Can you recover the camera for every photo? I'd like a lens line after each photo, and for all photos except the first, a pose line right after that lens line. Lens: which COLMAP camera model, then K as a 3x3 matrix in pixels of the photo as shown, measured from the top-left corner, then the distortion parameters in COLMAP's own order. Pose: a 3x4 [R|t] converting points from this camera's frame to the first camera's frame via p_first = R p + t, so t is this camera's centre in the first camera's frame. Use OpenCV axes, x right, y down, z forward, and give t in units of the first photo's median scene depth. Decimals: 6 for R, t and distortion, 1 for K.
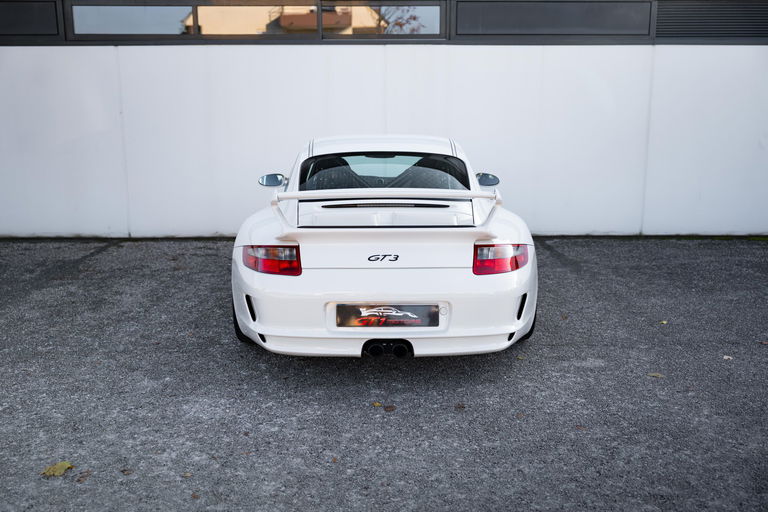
lens RADIAL K [[757.2, 0, 384.0], [0, 757.2, 256.0], [0, 0, 1]] dist [-0.000880, -0.001214]
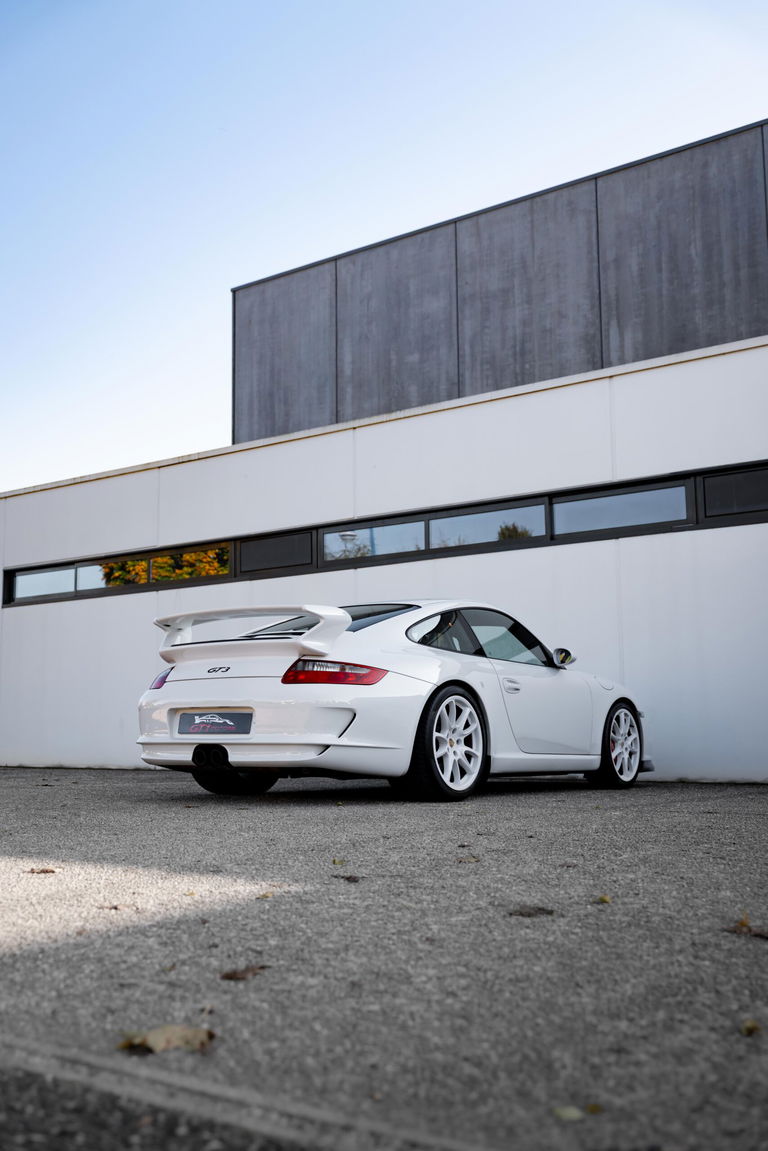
lens RADIAL K [[1124.6, 0, 384.0], [0, 1124.6, 575.5], [0, 0, 1]] dist [0.006104, -0.000484]
pose [[0.801679, -0.084386, -0.591768, 1.137902], [-0.115350, 0.949538, -0.291670, 0.312718], [0.586519, 0.302086, 0.751491, -0.101171]]
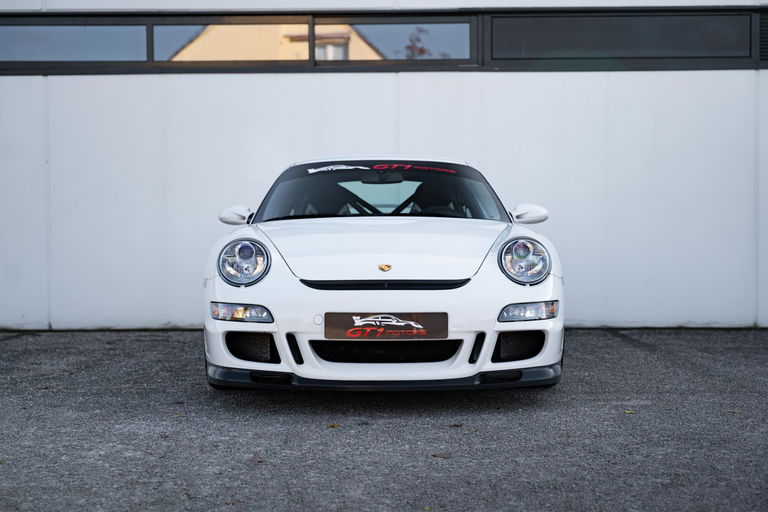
lens RADIAL K [[1155.6, 0, 387.3], [0, 1155.6, 266.4], [0, 0, 1]] dist [0.028726, 0.020709]
pose [[0.999374, -0.002267, -0.035300, 0.070190], [-0.003633, 0.986087, -0.166193, 0.232589], [0.035185, 0.166218, 0.985461, -0.241862]]
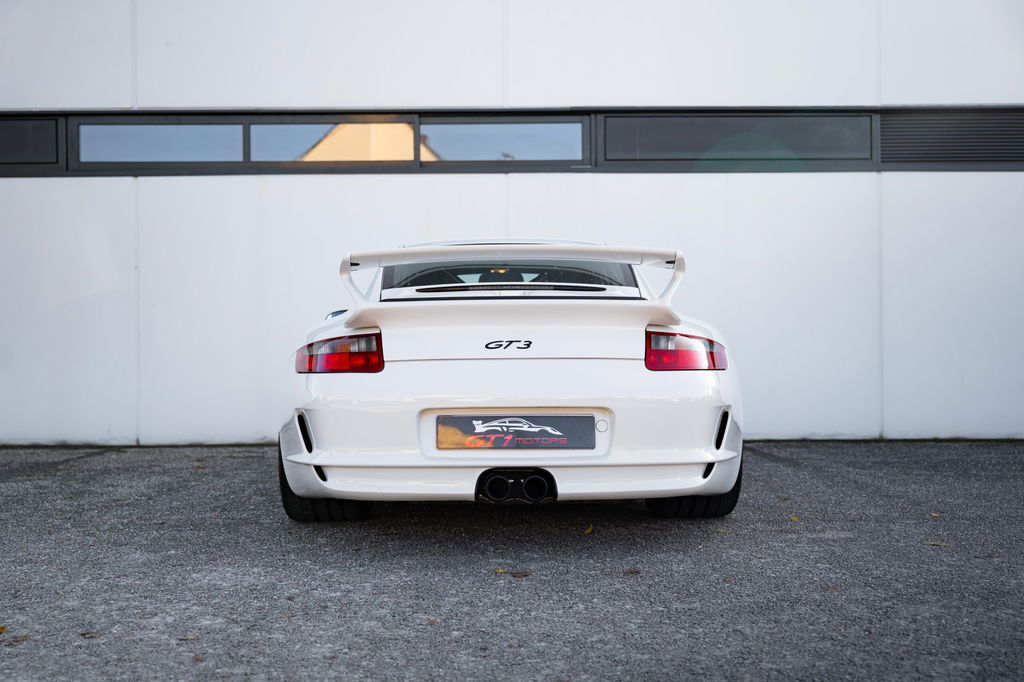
lens RADIAL K [[1056.3, 0, 498.3], [0, 1056.3, 340.2], [0, 0, 1]] dist [-0.001815, 0.002930]
pose [[0.999966, -0.005775, -0.005900, -0.004266], [0.004439, 0.978634, -0.205560, 0.187062], [0.006961, 0.205527, 0.978627, 0.100456]]
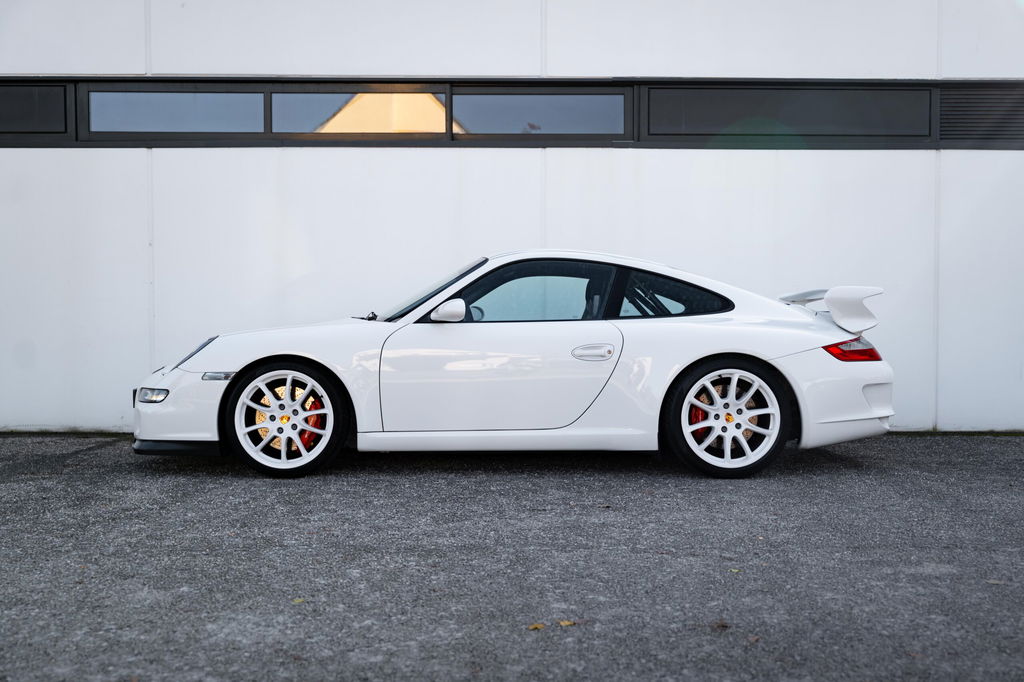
lens RADIAL K [[1048.1, 0, 523.1], [0, 1048.1, 340.7], [0, 0, 1]] dist [0.000638, -0.005738]
pose [[0.999998, 0.001823, 0.000356, -0.039761], [-0.001732, 0.984508, -0.175331, 0.127576], [-0.000670, 0.175330, 0.984509, 0.224771]]
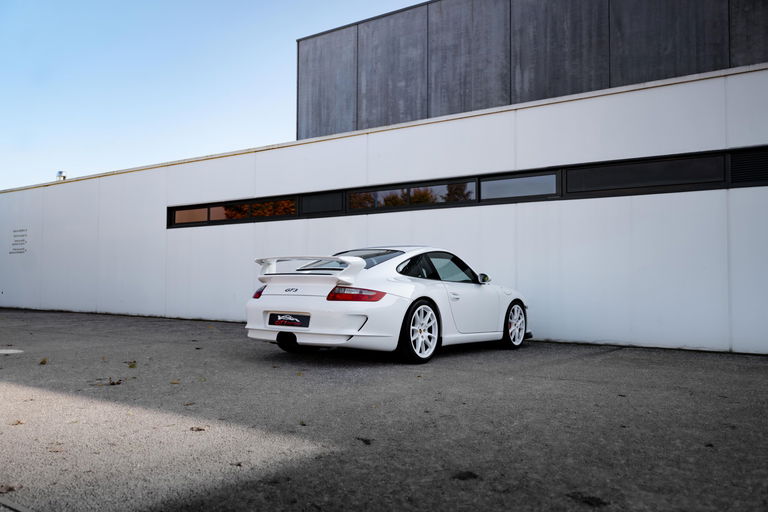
lens RADIAL K [[638.9, 0, 384.0], [0, 638.9, 256.0], [0, 0, 1]] dist [-0.008536, -0.001767]
pose [[0.804789, -0.017849, -0.593293, 1.145022], [-0.129478, 0.970197, -0.204822, 0.218945], [0.579267, 0.241657, 0.778493, -0.143634]]
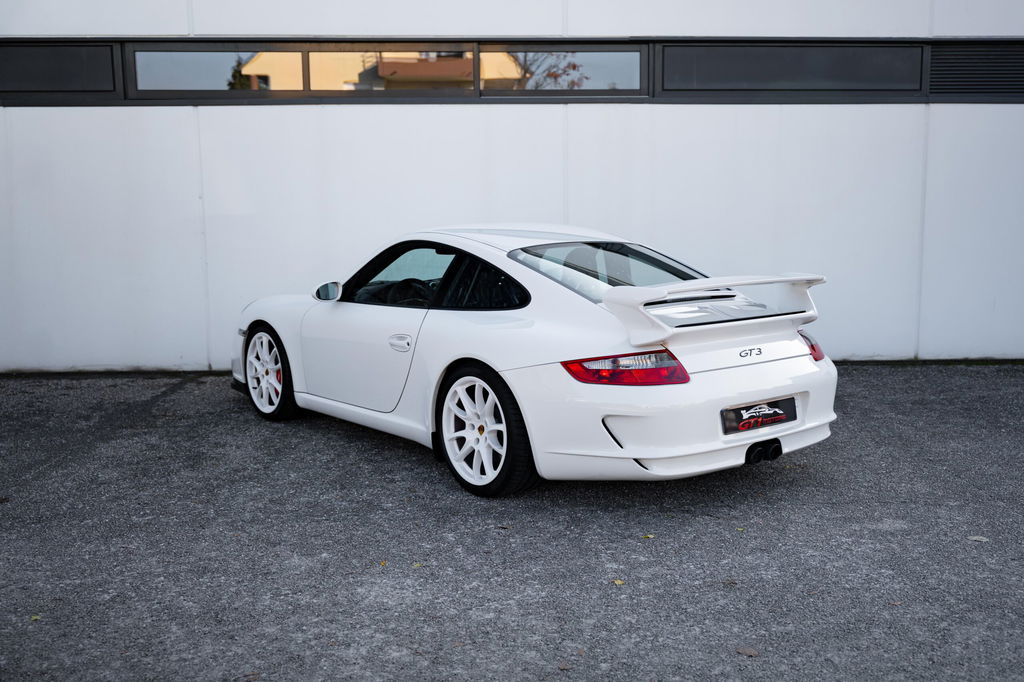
lens RADIAL K [[1082.4, 0, 560.2], [0, 1082.4, 340.6], [0, 0, 1]] dist [0.001447, -0.010556]
pose [[0.999226, -0.009959, 0.038068, -0.104008], [0.012027, 0.998441, -0.054498, 0.015864], [-0.037466, 0.054914, 0.997788, -0.074377]]
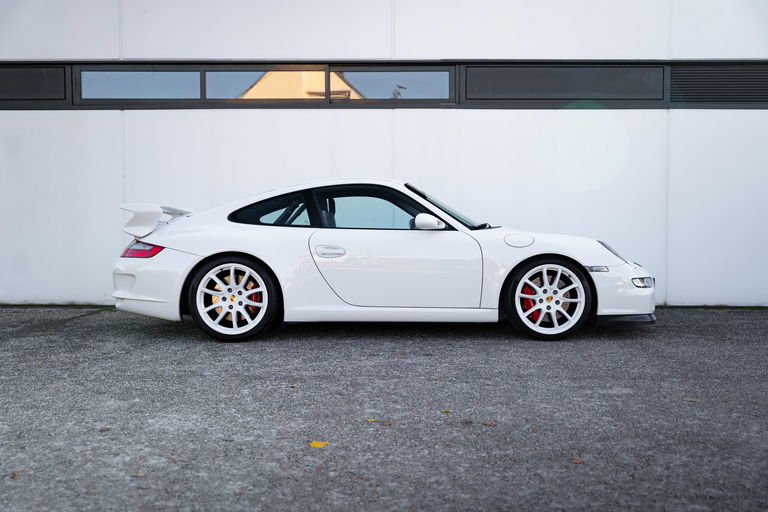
lens RADIAL K [[765.5, 0, 384.0], [0, 765.5, 256.0], [0, 0, 1]] dist [-0.001746, -0.003684]
pose [[0.999769, 0.002744, -0.021337, 0.023622], [-0.006055, 0.987623, -0.156731, 0.146470], [0.020643, 0.156824, 0.987411, 0.105108]]
